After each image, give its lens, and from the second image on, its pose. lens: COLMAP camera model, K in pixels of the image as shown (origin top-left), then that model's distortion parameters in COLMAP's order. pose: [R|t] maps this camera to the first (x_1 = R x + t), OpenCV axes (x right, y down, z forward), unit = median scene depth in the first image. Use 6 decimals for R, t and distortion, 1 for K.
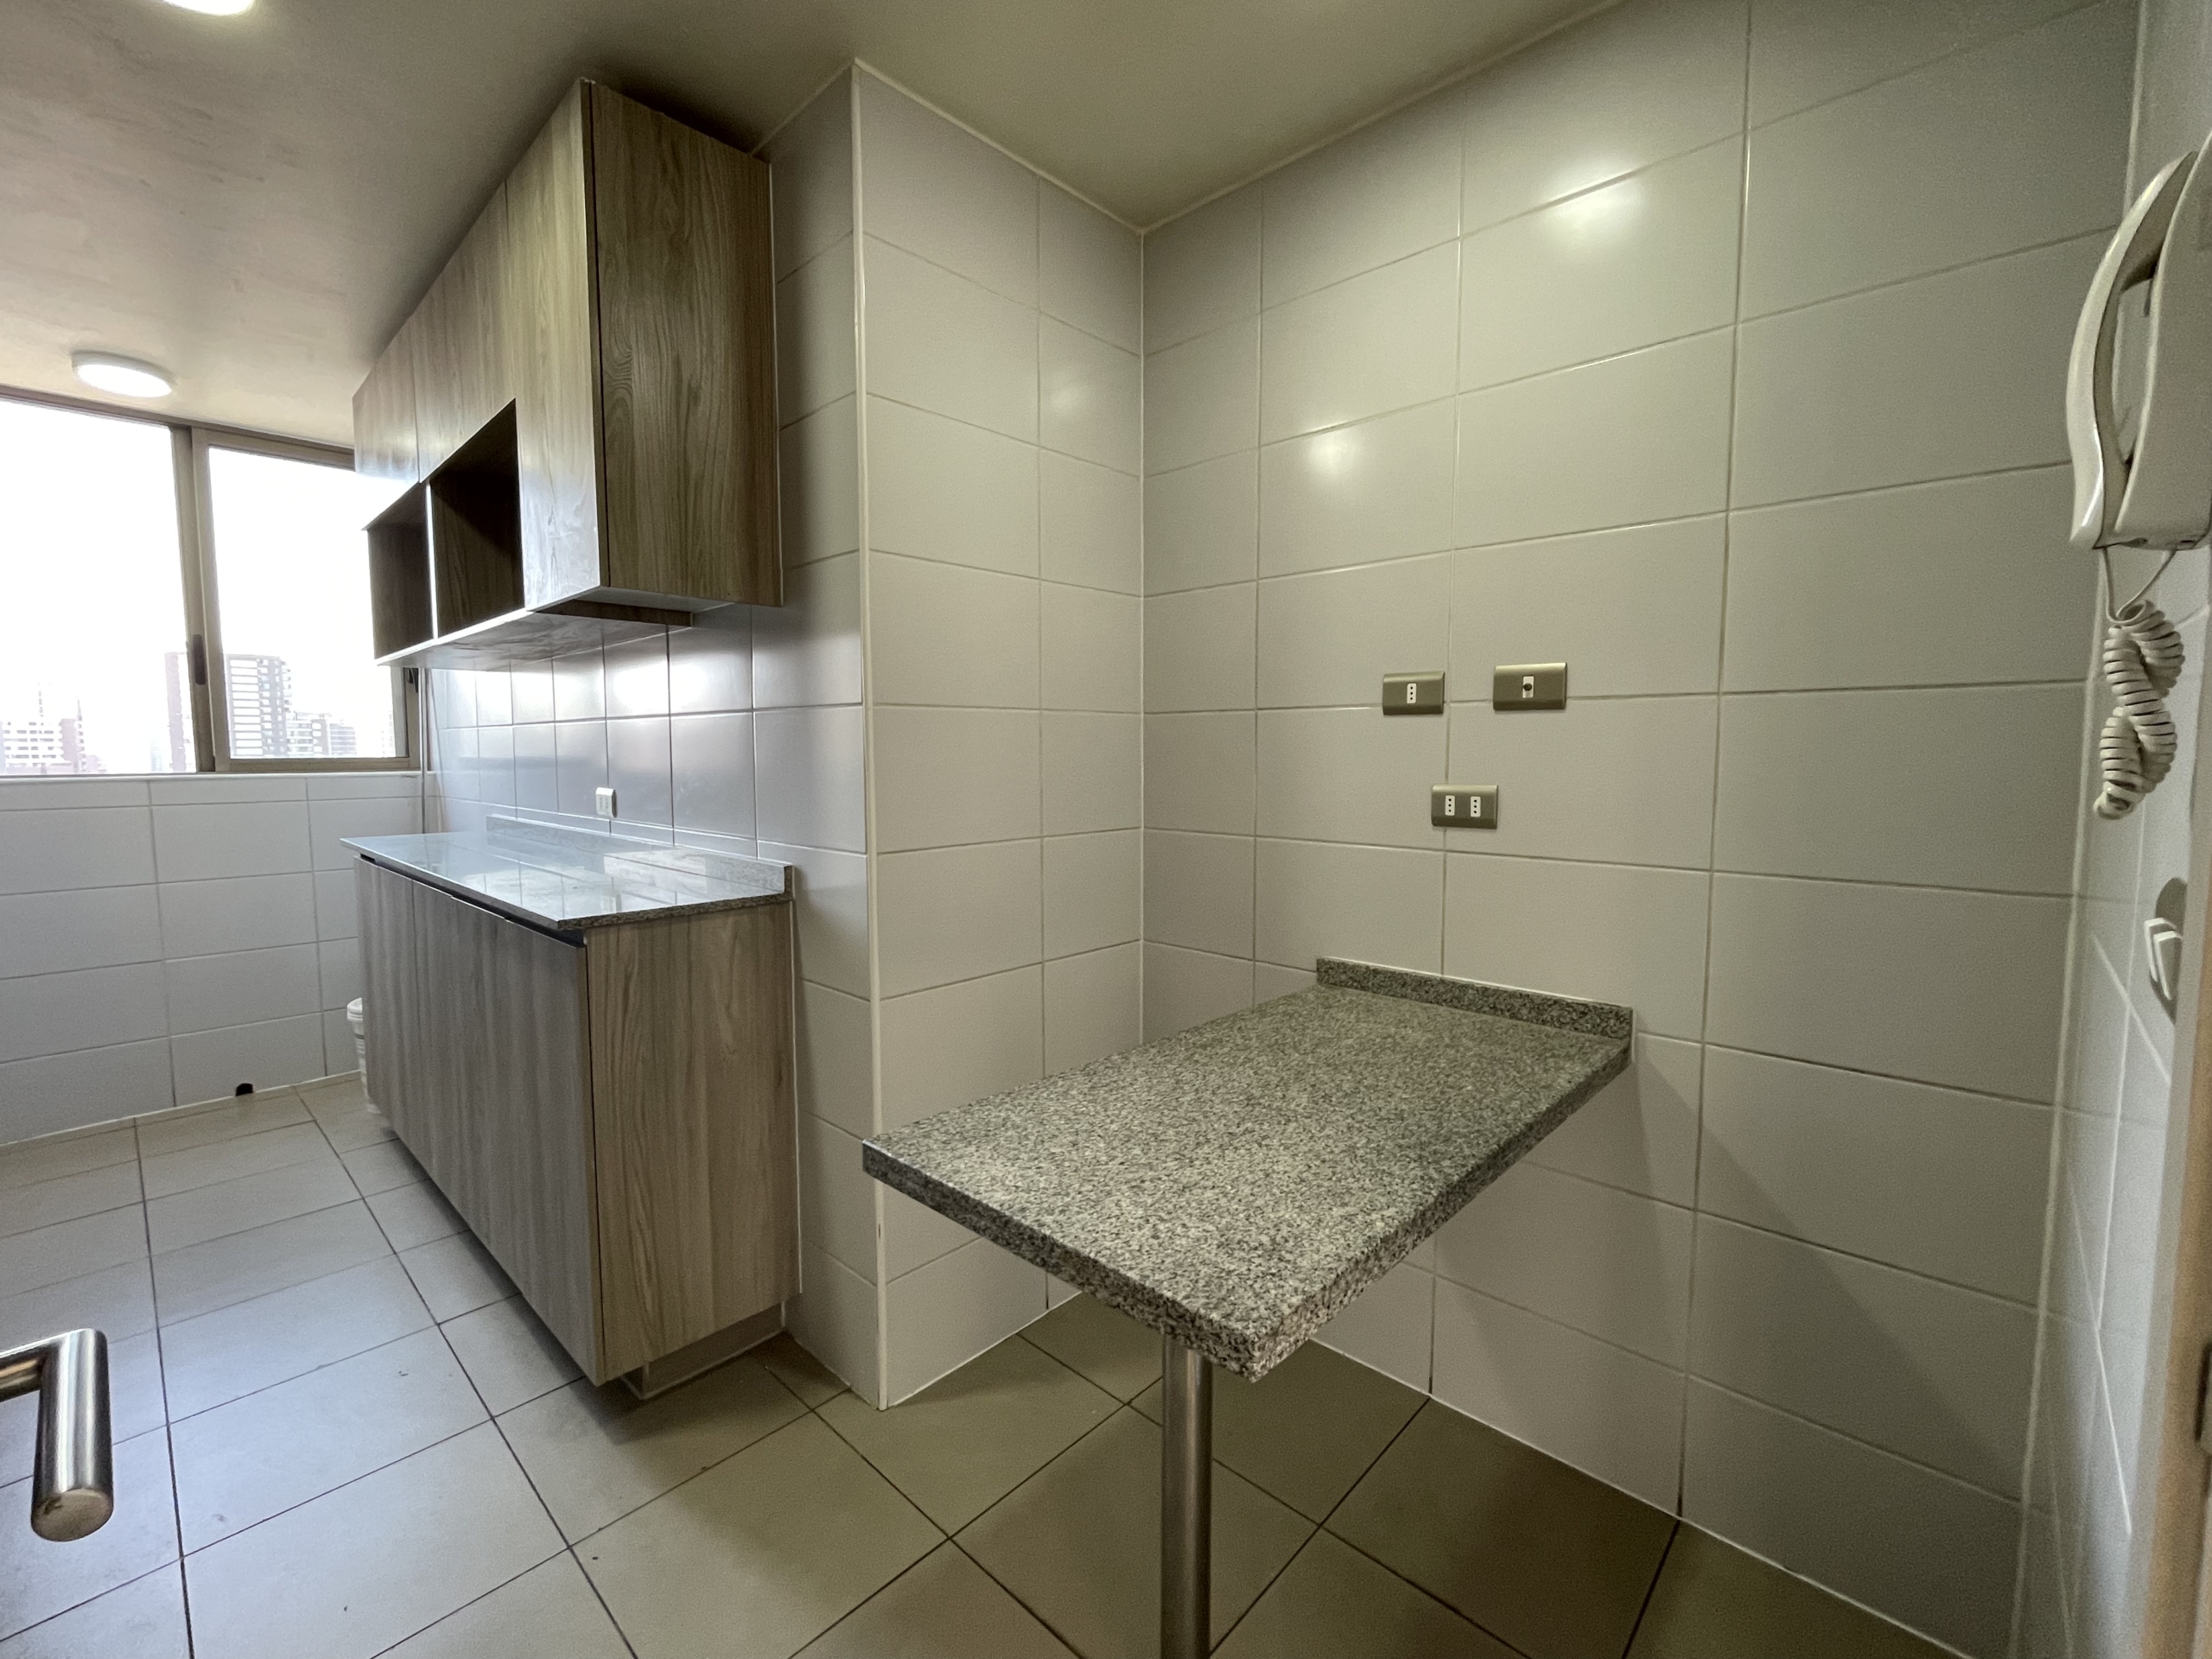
lens RADIAL K [[945.2, 0, 1103.5], [0, 945.2, 822.7], [0, 0, 1]] dist [-0.005133, 0.000599]
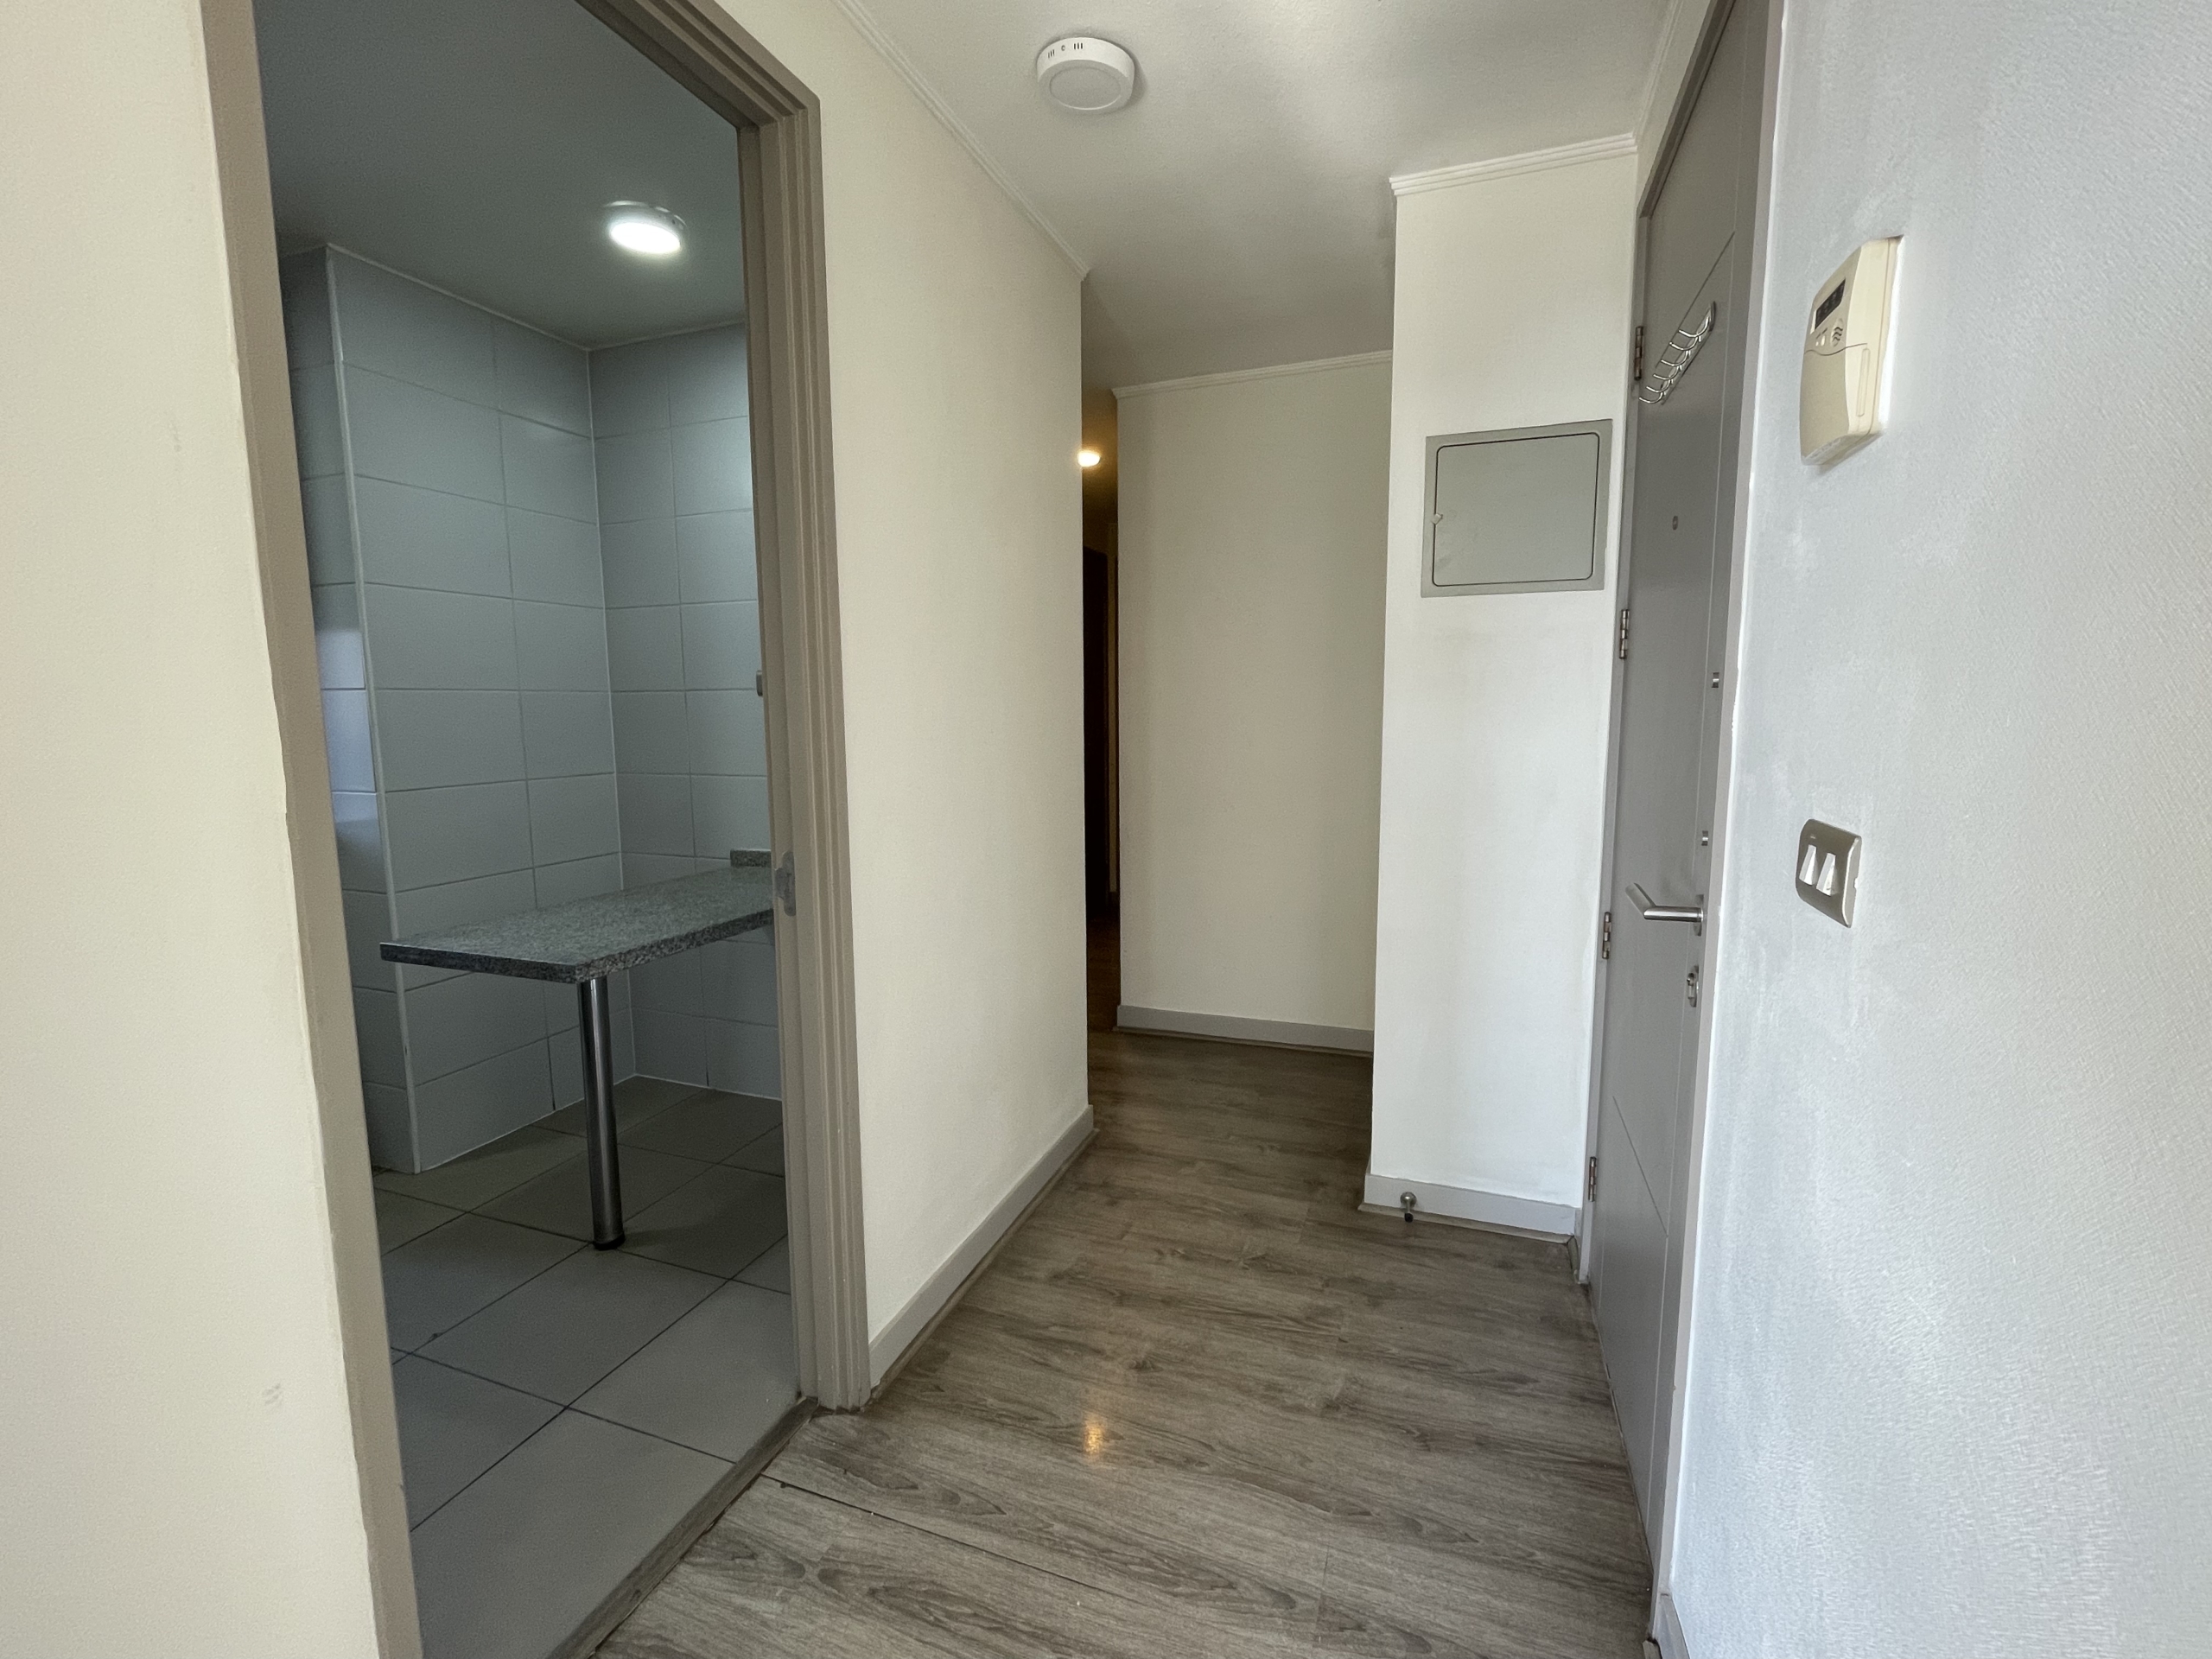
lens RADIAL K [[945.2, 0, 1124.7], [0, 945.2, 826.7], [0, 0, 1]] dist [-0.005133, 0.000599]
pose [[0.910022, -0.050738, 0.411444, 0.125295], [0.034507, 0.998309, 0.046787, 0.037208], [-0.413122, -0.028380, 0.910234, -0.505437]]
